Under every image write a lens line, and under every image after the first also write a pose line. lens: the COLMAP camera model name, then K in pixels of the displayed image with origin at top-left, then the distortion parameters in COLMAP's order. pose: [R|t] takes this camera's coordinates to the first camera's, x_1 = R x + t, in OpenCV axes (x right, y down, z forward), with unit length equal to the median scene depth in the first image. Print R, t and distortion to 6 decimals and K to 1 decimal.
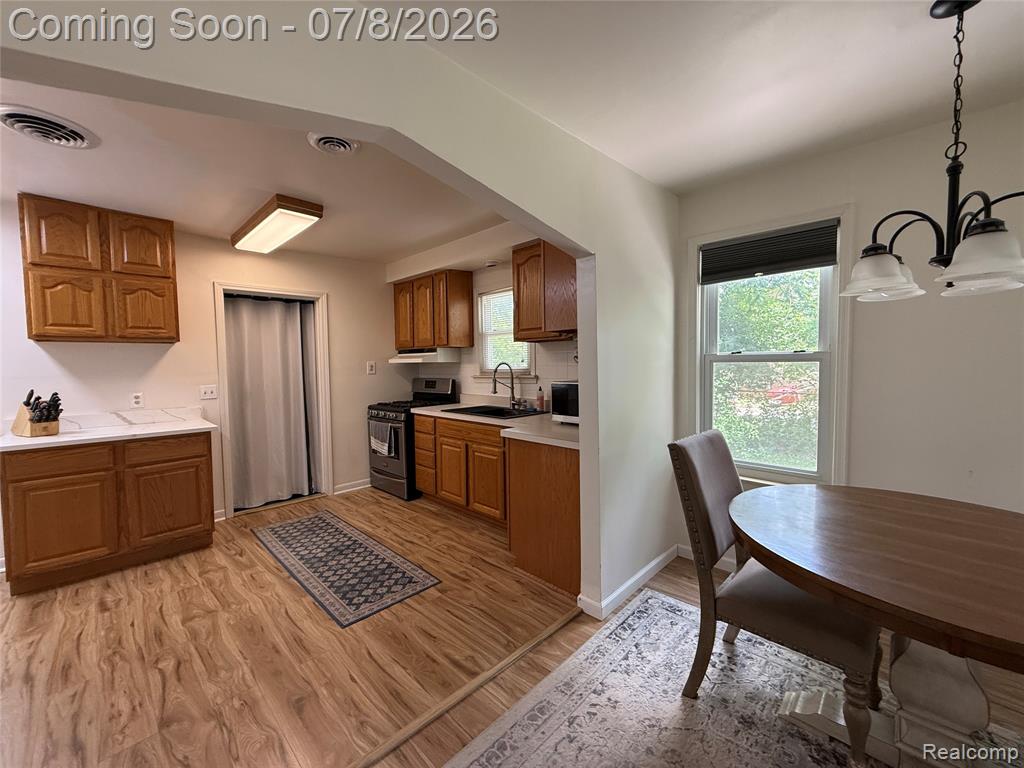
lens RADIAL K [[407.0, 0, 509.4], [0, 407.0, 382.7], [0, 0, 1]] dist [-0.001089, 0.000034]
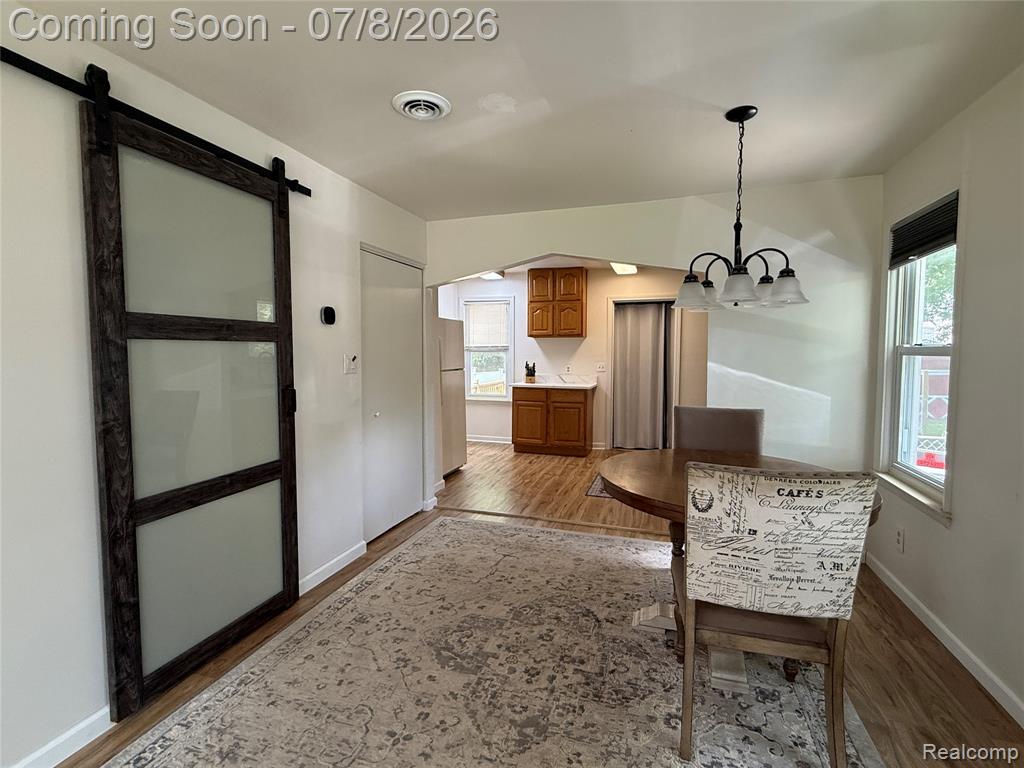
lens RADIAL K [[492.2, 0, 511.0], [0, 492.2, 380.3], [0, 0, 1]] dist [0.000017, 0.000128]
pose [[0.455084, 0.068209, -0.887832, 1.069231], [-0.051997, 0.997396, 0.049974, -0.004918], [0.888929, 0.023422, 0.457446, -0.252327]]
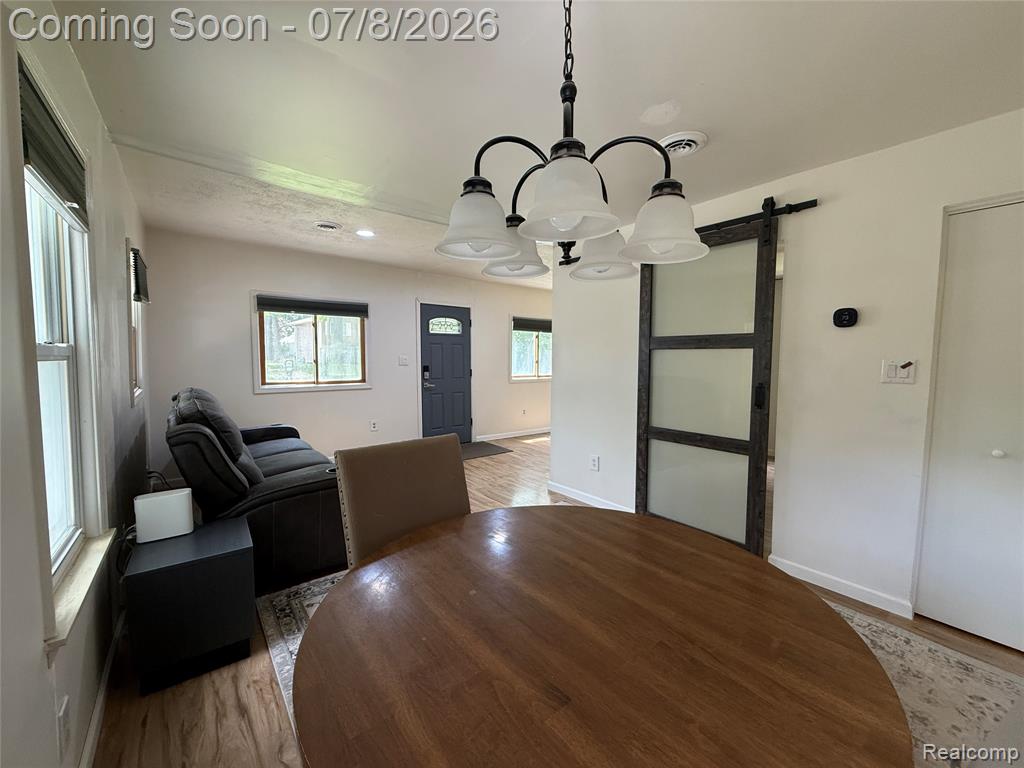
lens RADIAL K [[407.0, 0, 511.3], [0, 407.0, 383.3], [0, 0, 1]] dist [-0.001089, 0.000034]
pose [[-0.992598, 0.003343, 0.121398, 0.500414], [0.017385, 0.993237, 0.114797, -0.045554], [-0.120193, 0.116057, -0.985943, 0.803342]]
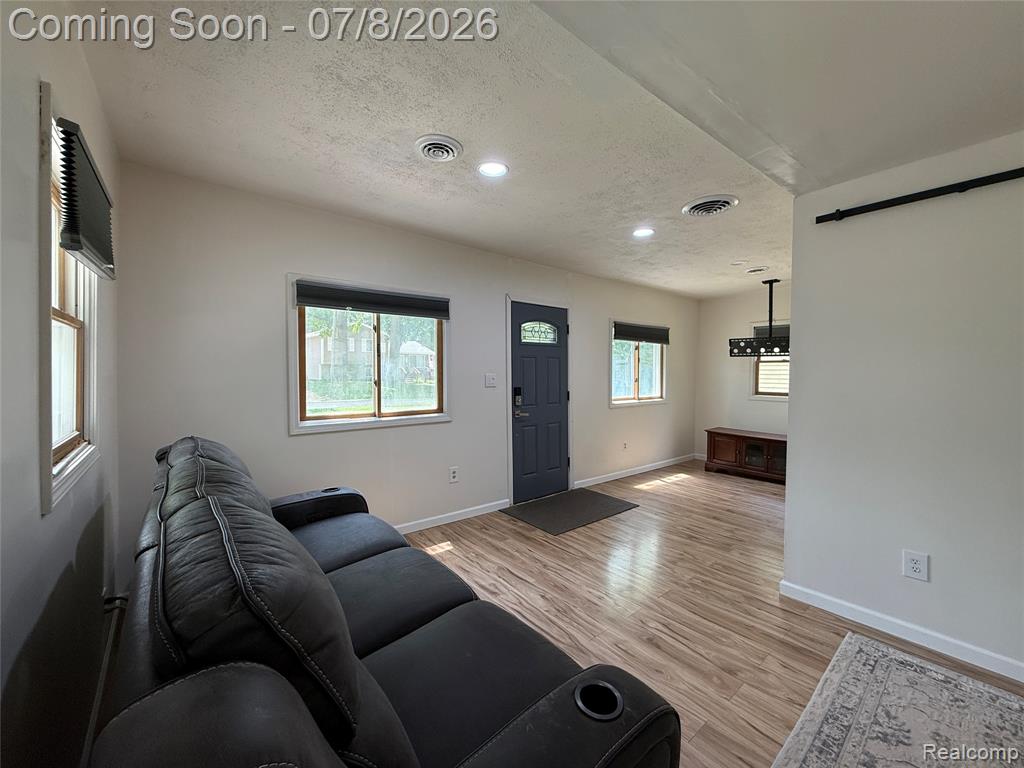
lens RADIAL K [[407.0, 0, 511.5], [0, 407.0, 383.9], [0, 0, 1]] dist [-0.001089, 0.000034]
pose [[-0.993762, 0.012253, 0.110849, 1.057830], [0.021099, 0.996653, 0.078982, -0.034137], [-0.109510, 0.080828, -0.990694, 0.263366]]
